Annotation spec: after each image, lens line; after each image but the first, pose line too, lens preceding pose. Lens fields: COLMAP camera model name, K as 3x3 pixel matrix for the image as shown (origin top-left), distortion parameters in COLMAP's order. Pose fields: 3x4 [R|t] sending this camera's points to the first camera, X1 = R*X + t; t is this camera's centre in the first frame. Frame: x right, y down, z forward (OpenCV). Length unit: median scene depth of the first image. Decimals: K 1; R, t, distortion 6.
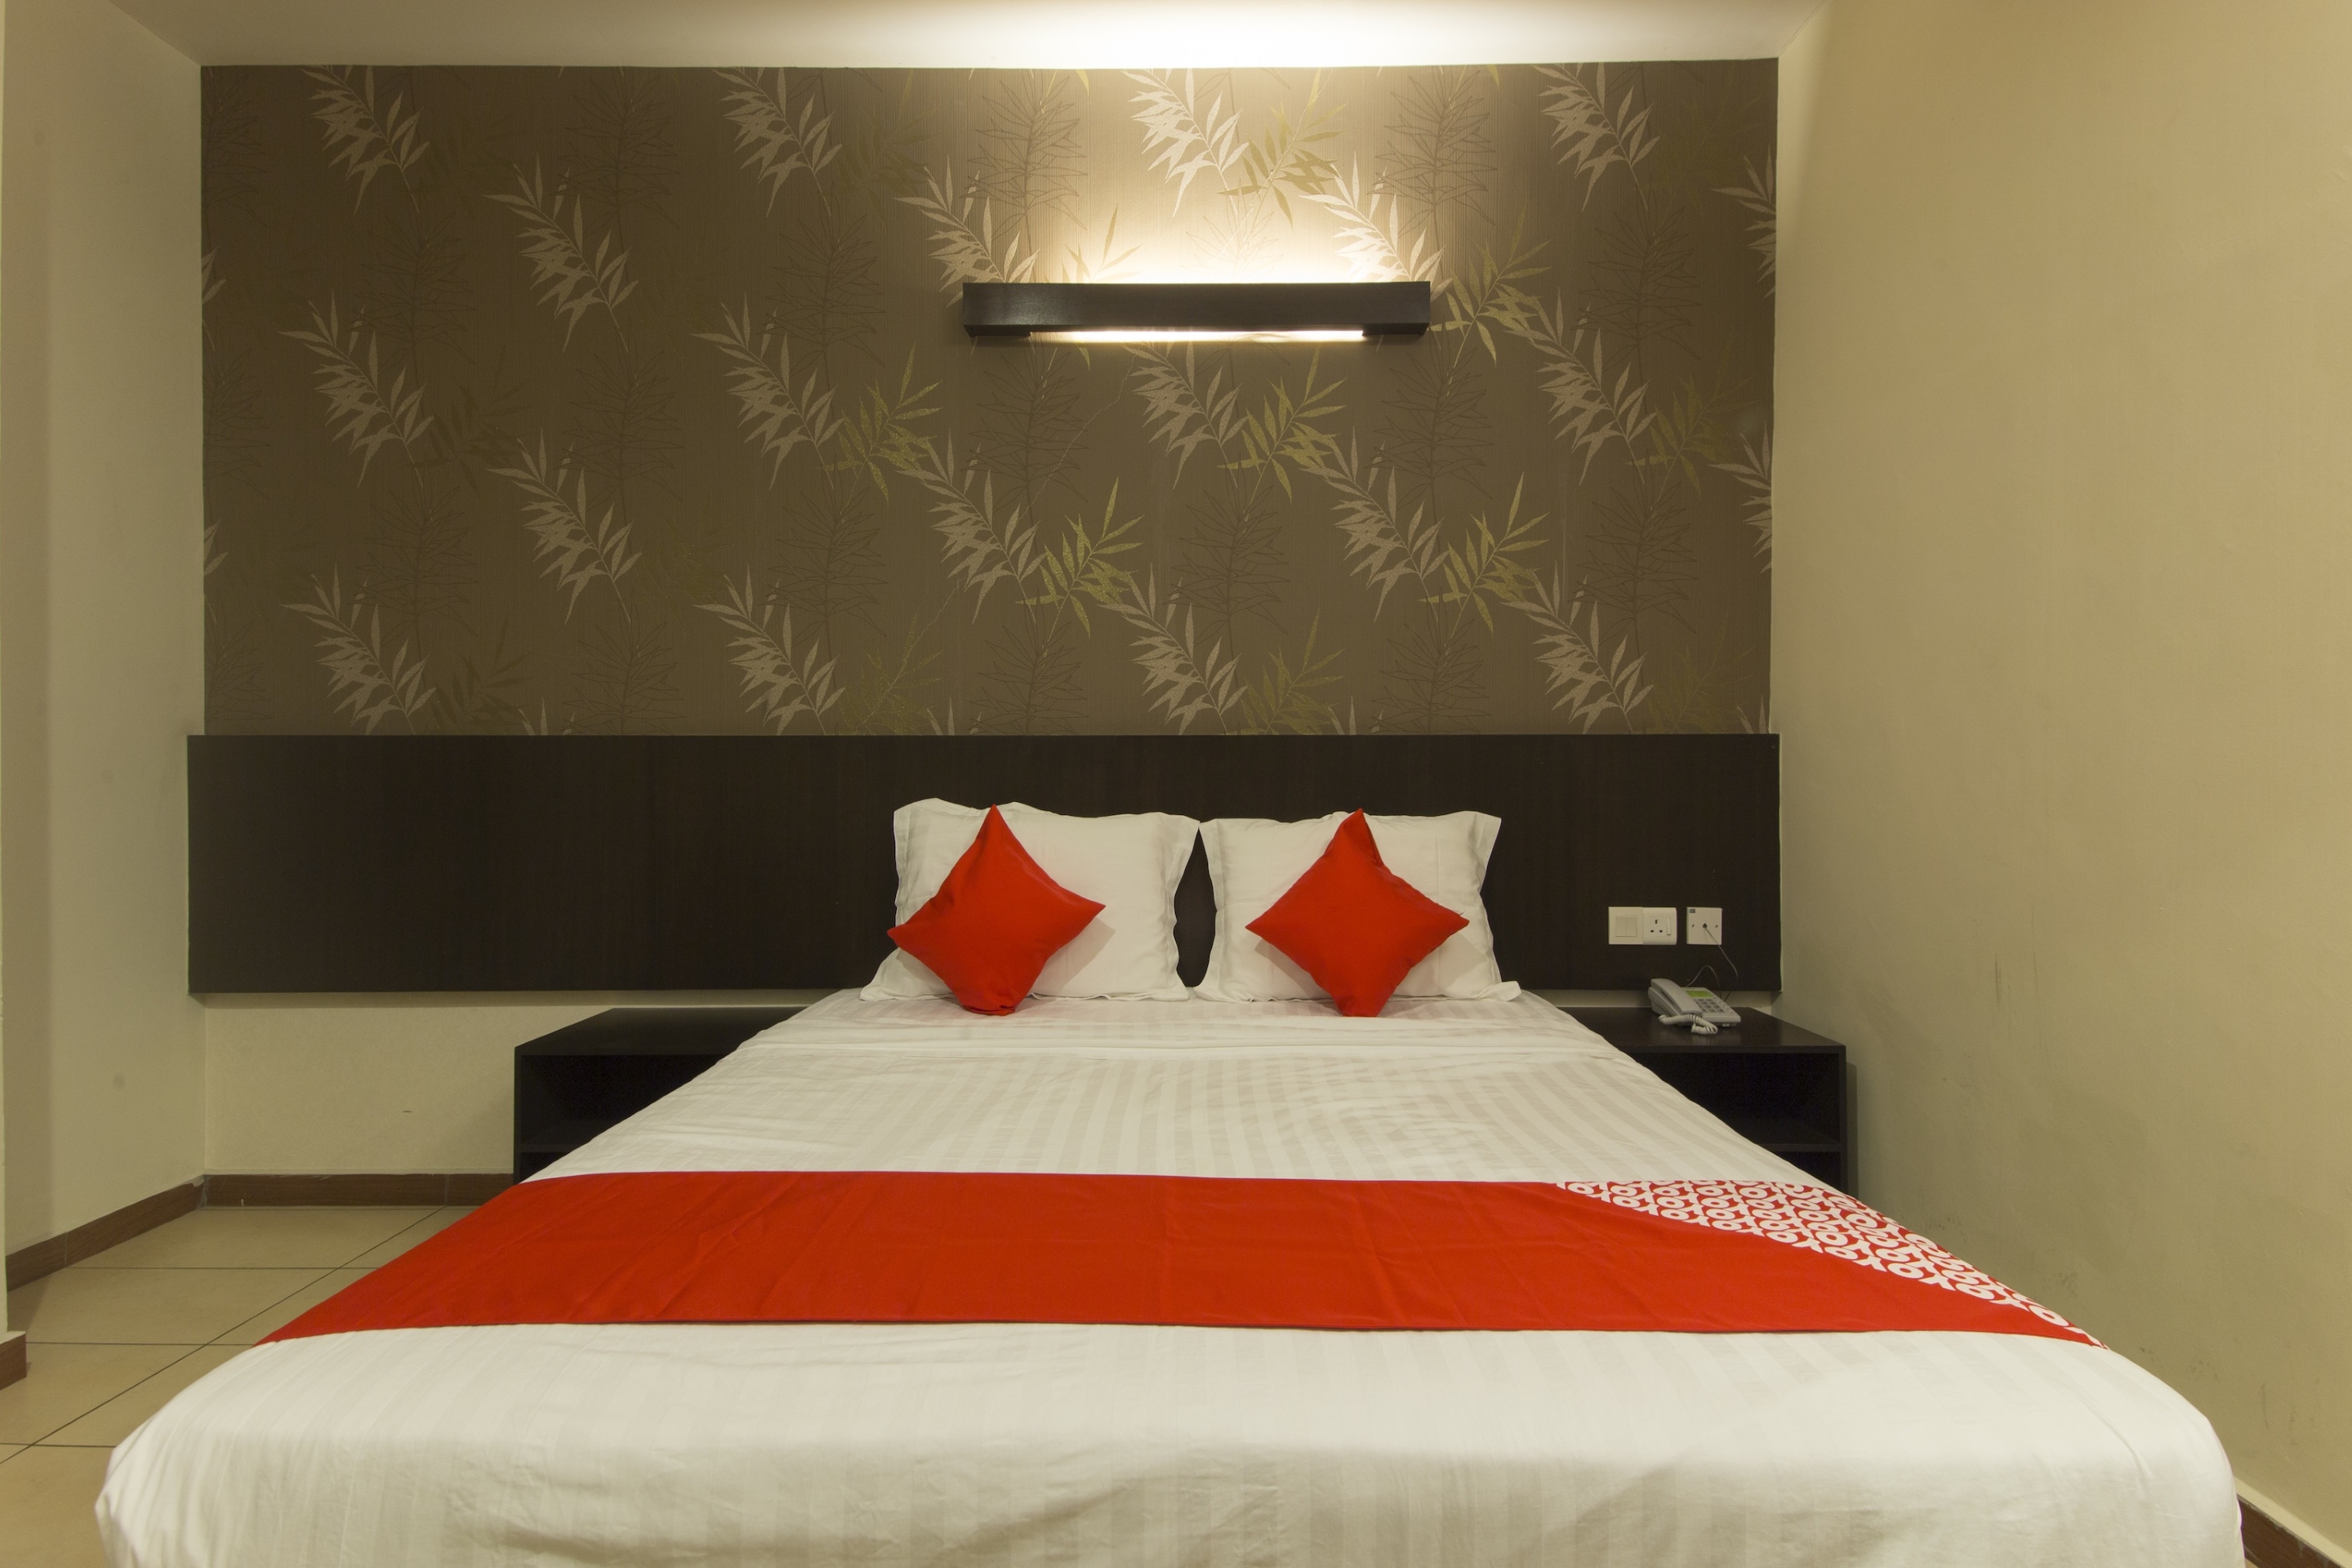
lens RADIAL K [[1034.1, 0, 1187.7], [0, 1034.1, 768.3], [0, 0, 1]] dist [0.033492, -0.007398]
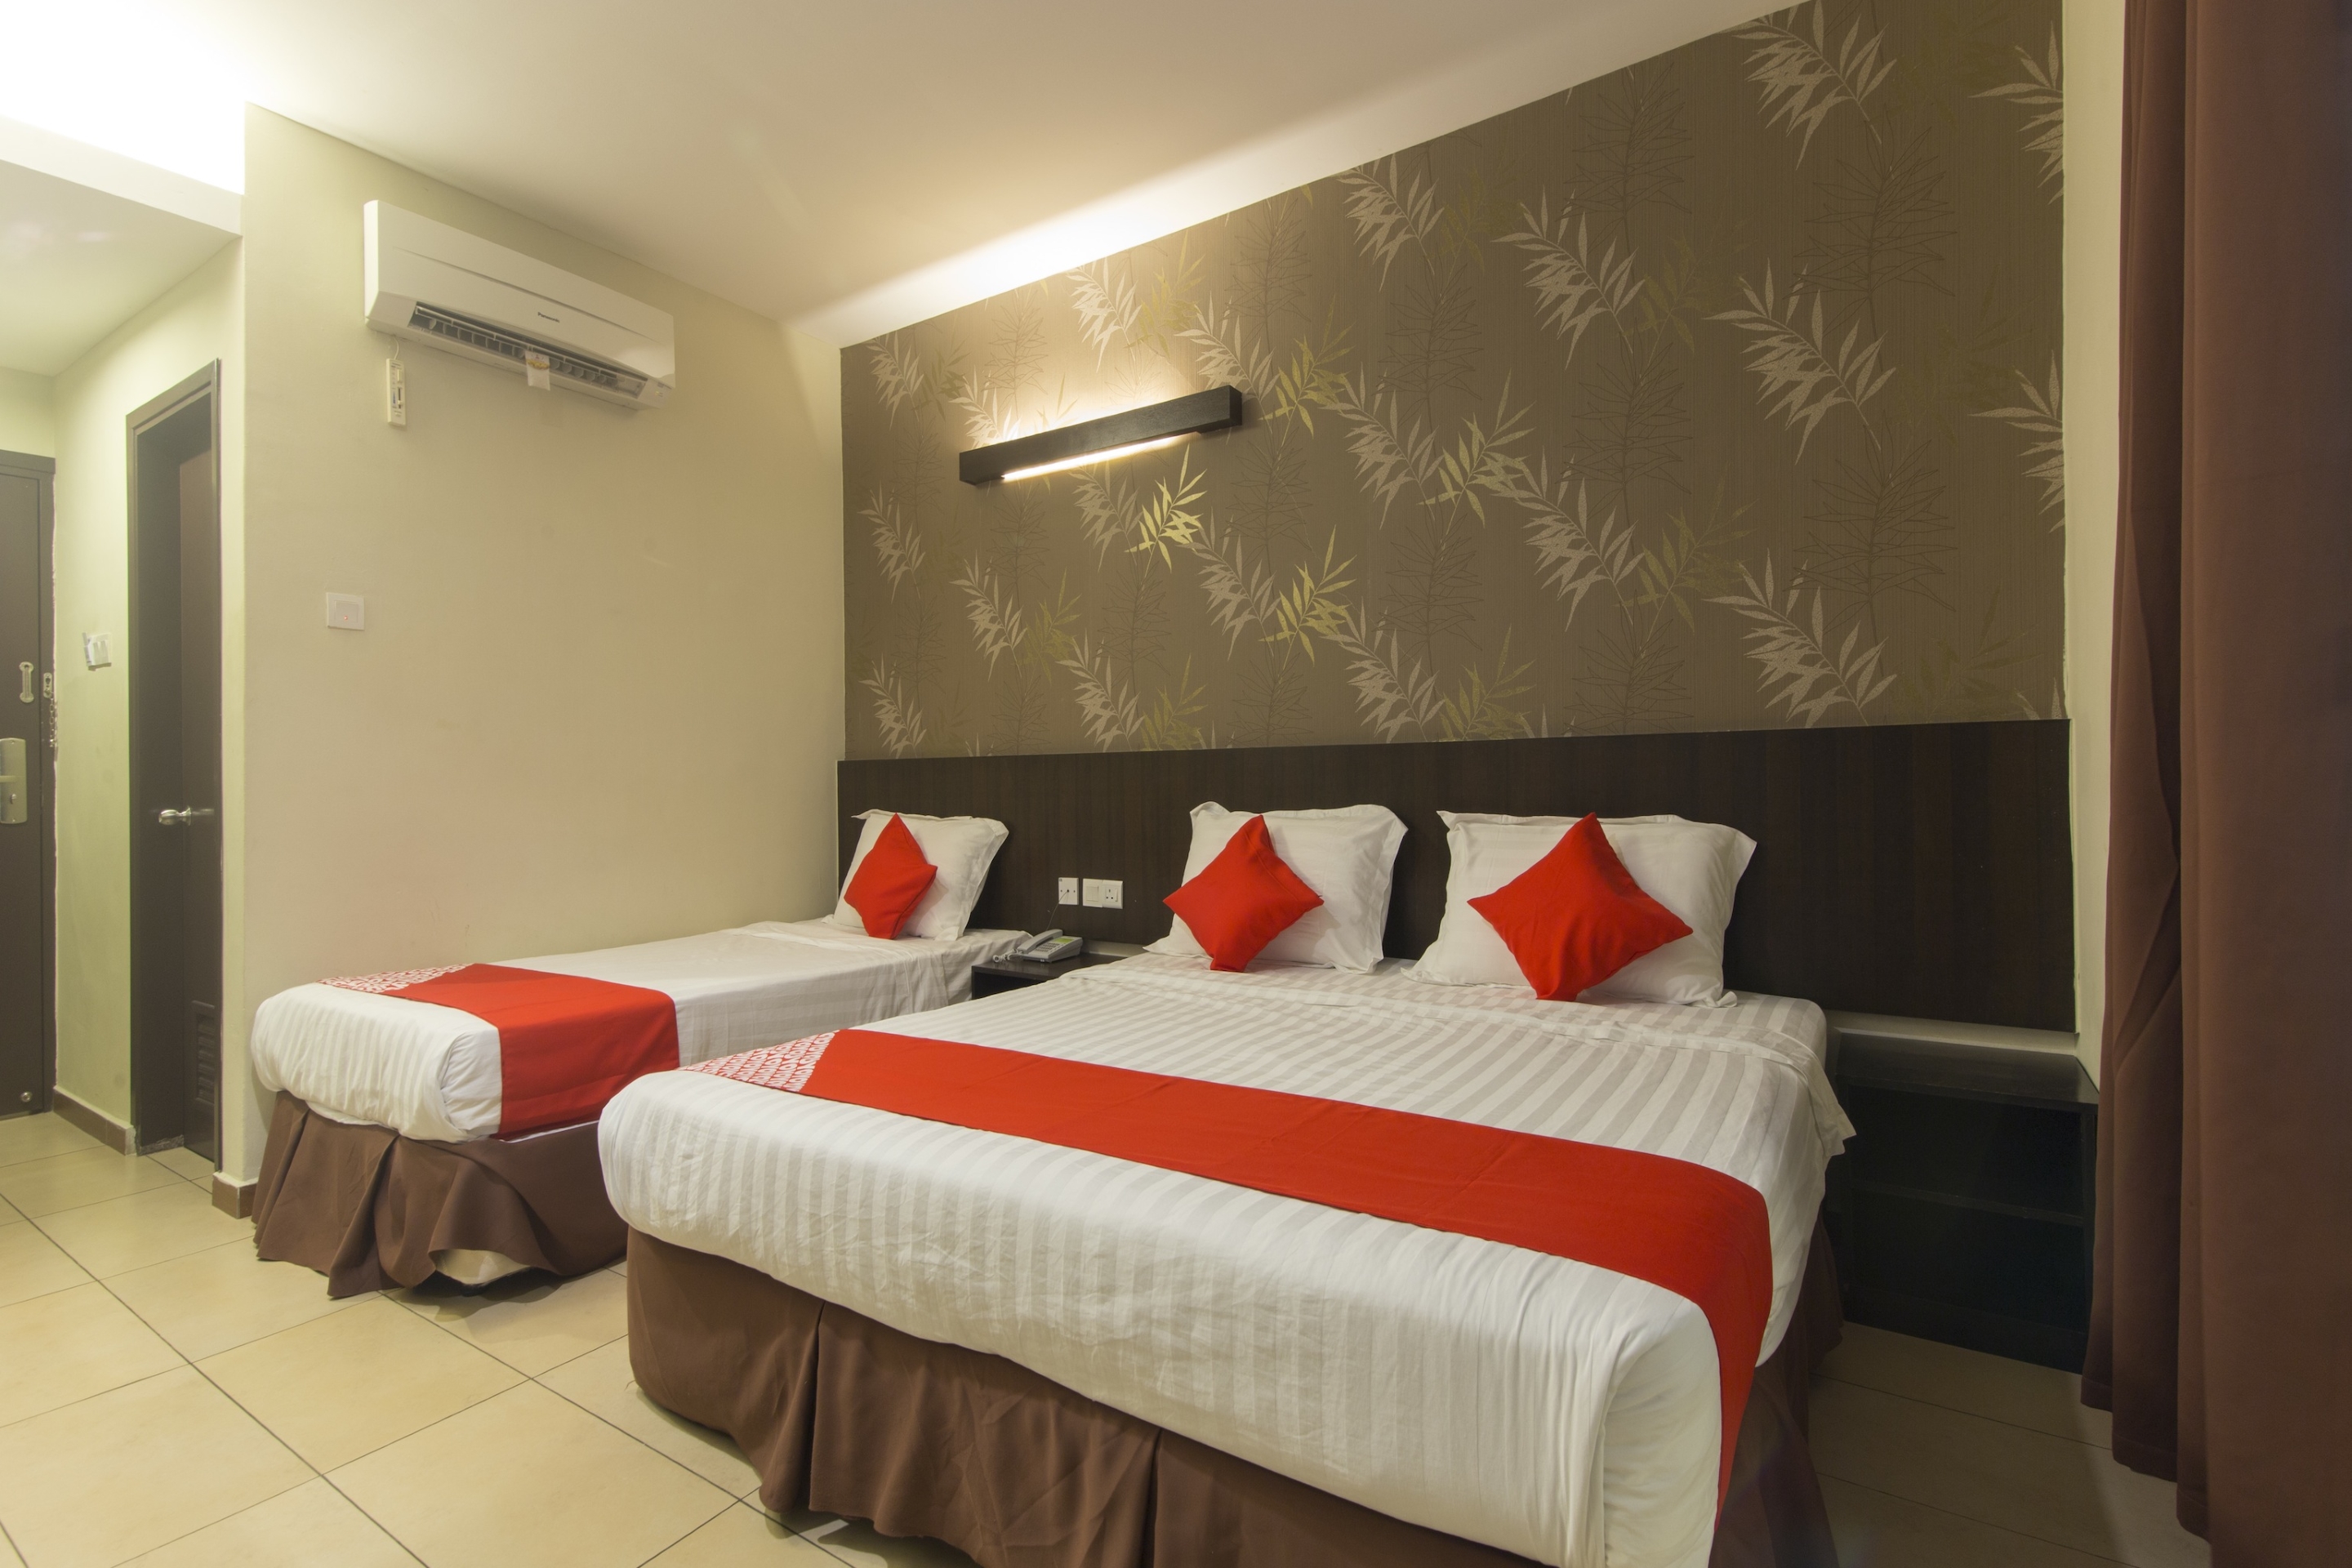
lens RADIAL K [[964.0, 0, 1256.1], [0, 964.0, 774.8], [0, 0, 1]] dist [0.032702, -0.006706]
pose [[0.872331, -0.011502, -0.488780, 0.780169], [0.013709, 0.999906, 0.000937, -0.002325], [0.488724, -0.007518, 0.872406, -0.005245]]
